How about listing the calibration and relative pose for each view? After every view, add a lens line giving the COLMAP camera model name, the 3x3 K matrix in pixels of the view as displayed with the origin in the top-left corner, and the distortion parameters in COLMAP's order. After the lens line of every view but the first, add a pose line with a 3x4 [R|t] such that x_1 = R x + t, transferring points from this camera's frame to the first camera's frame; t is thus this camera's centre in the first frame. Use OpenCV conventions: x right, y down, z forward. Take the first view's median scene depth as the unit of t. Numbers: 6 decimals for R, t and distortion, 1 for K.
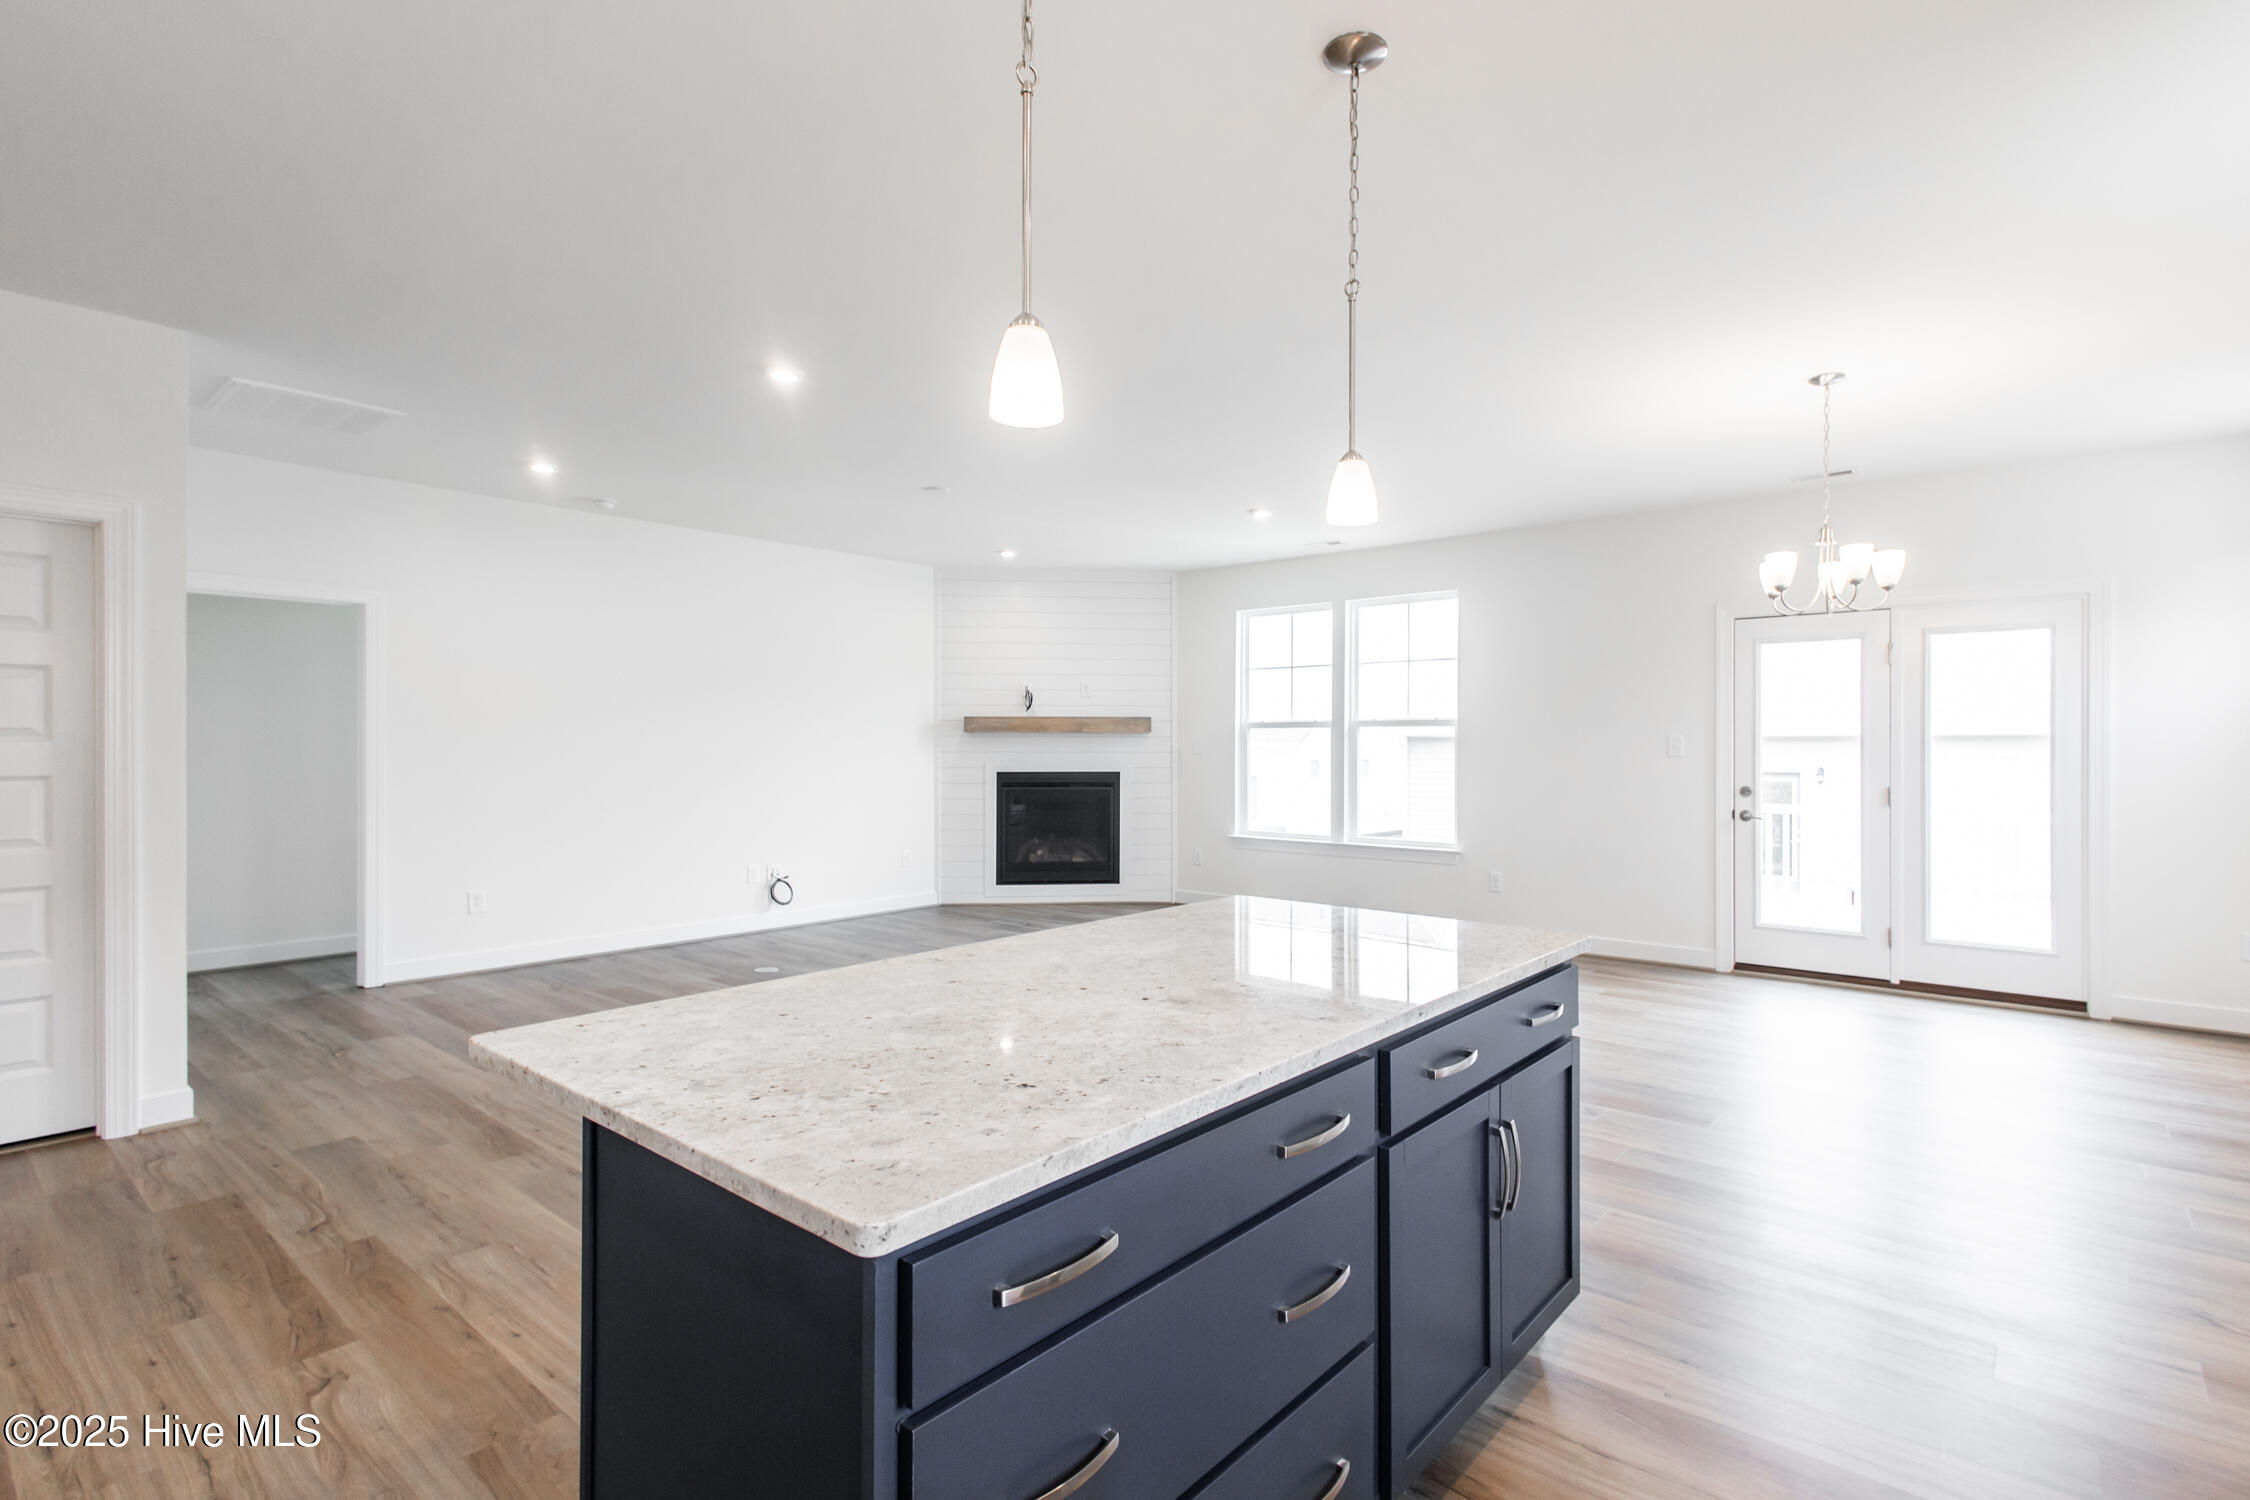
lens RADIAL K [[1088.6, 0, 1189.0], [0, 1088.6, 742.8], [0, 0, 1]] dist [0.013993, -0.000101]
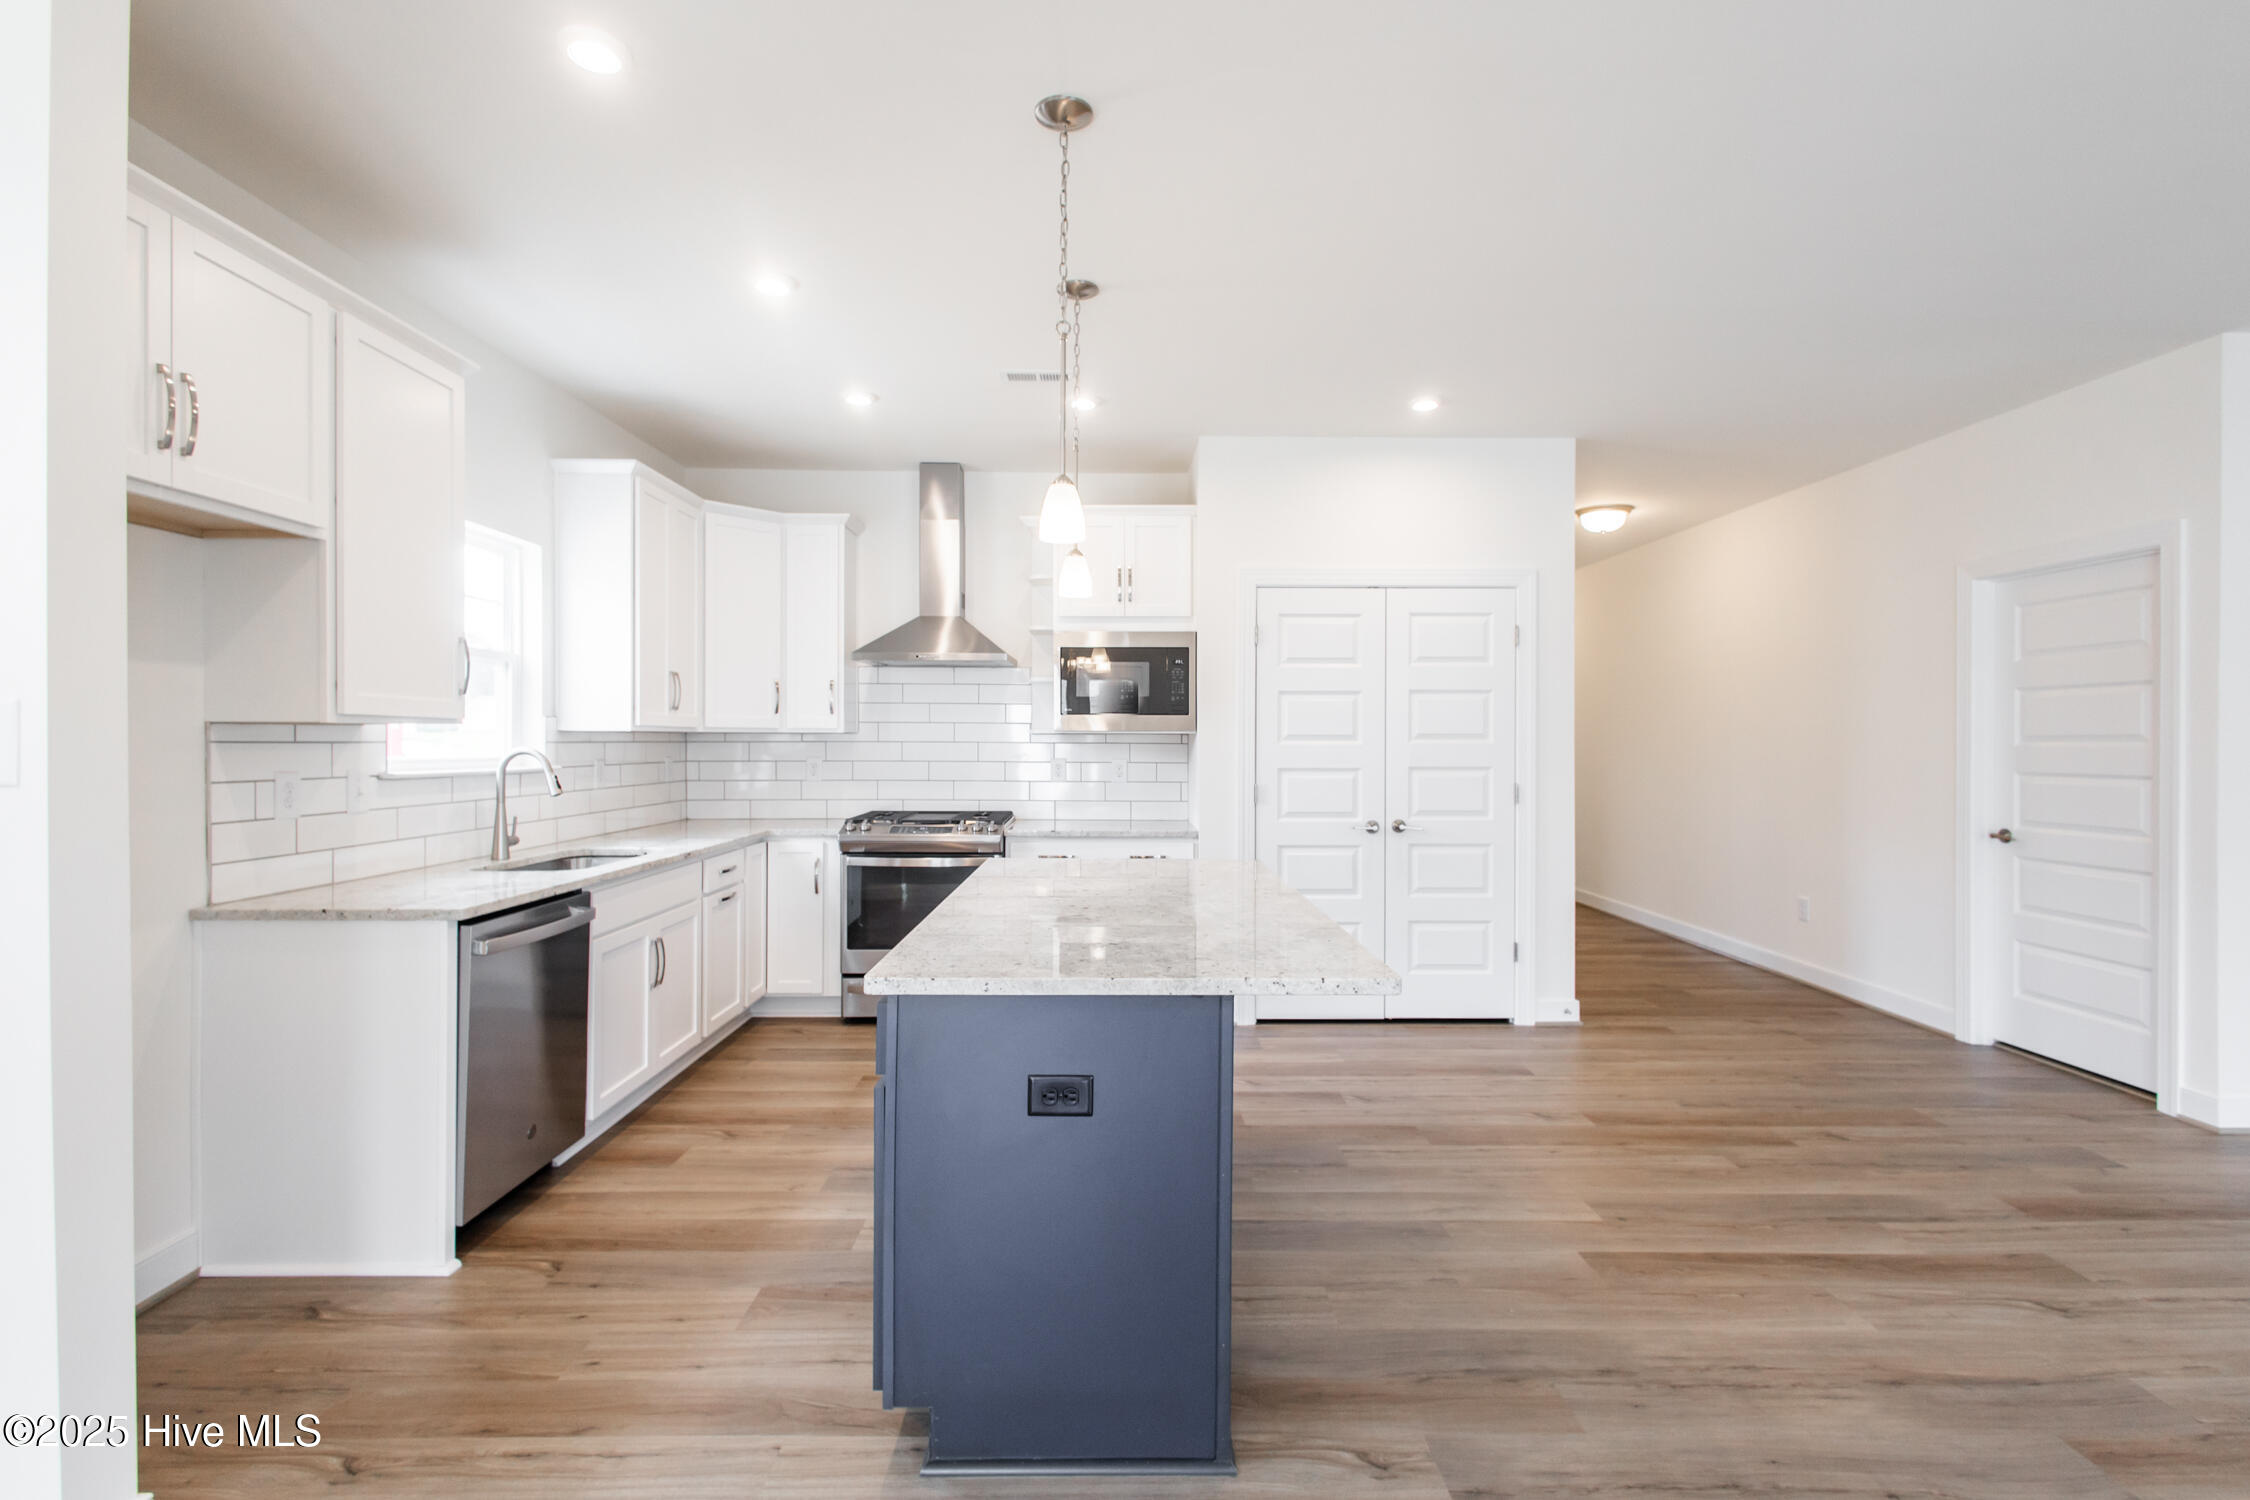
lens RADIAL K [[1044.1, 0, 1130.4], [0, 1044.1, 747.5], [0, 0, 1]] dist [0.009374, -0.000853]
pose [[-0.773028, -0.001858, -0.634370, 0.259604], [-0.005387, 0.999979, 0.003635, -0.000262], [0.634350, 0.006227, -0.773021, 0.631418]]
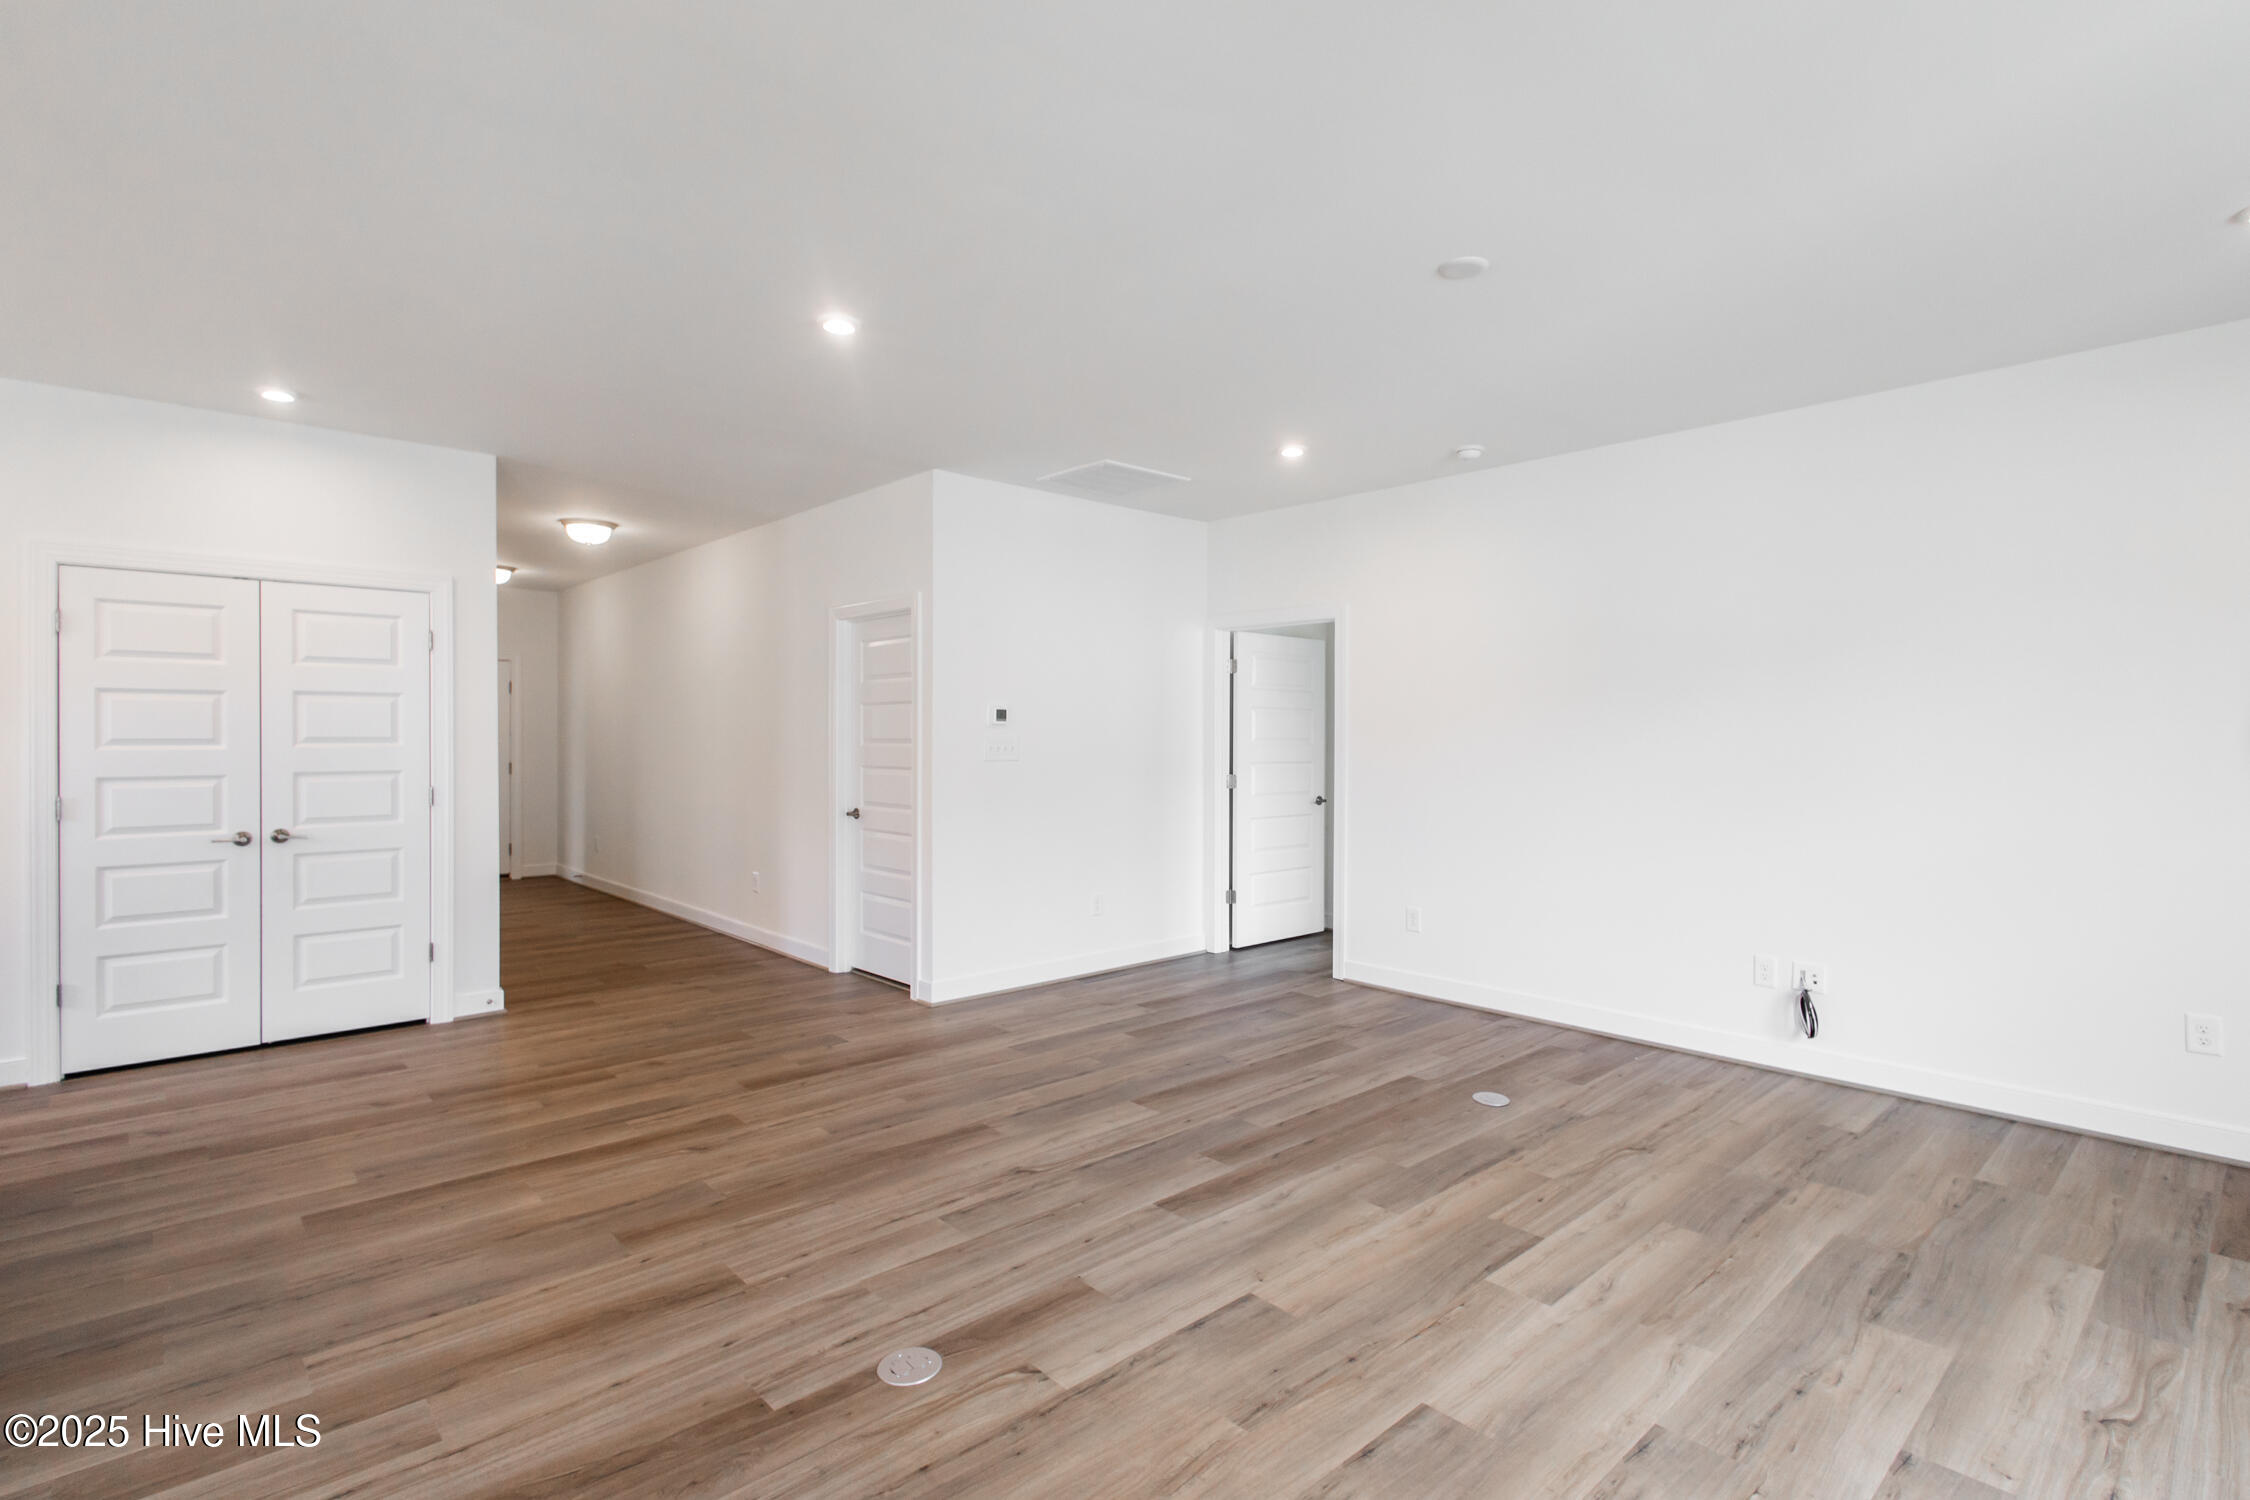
lens RADIAL K [[1065.0, 0, 1168.4], [0, 1065.0, 745.3], [0, 0, 1]] dist [0.001106, 0.000005]
pose [[-0.131858, 0.003632, -0.991262, 0.267093], [-0.001745, 0.999991, 0.003896, -0.006776], [0.991267, 0.002243, -0.131850, 0.856167]]
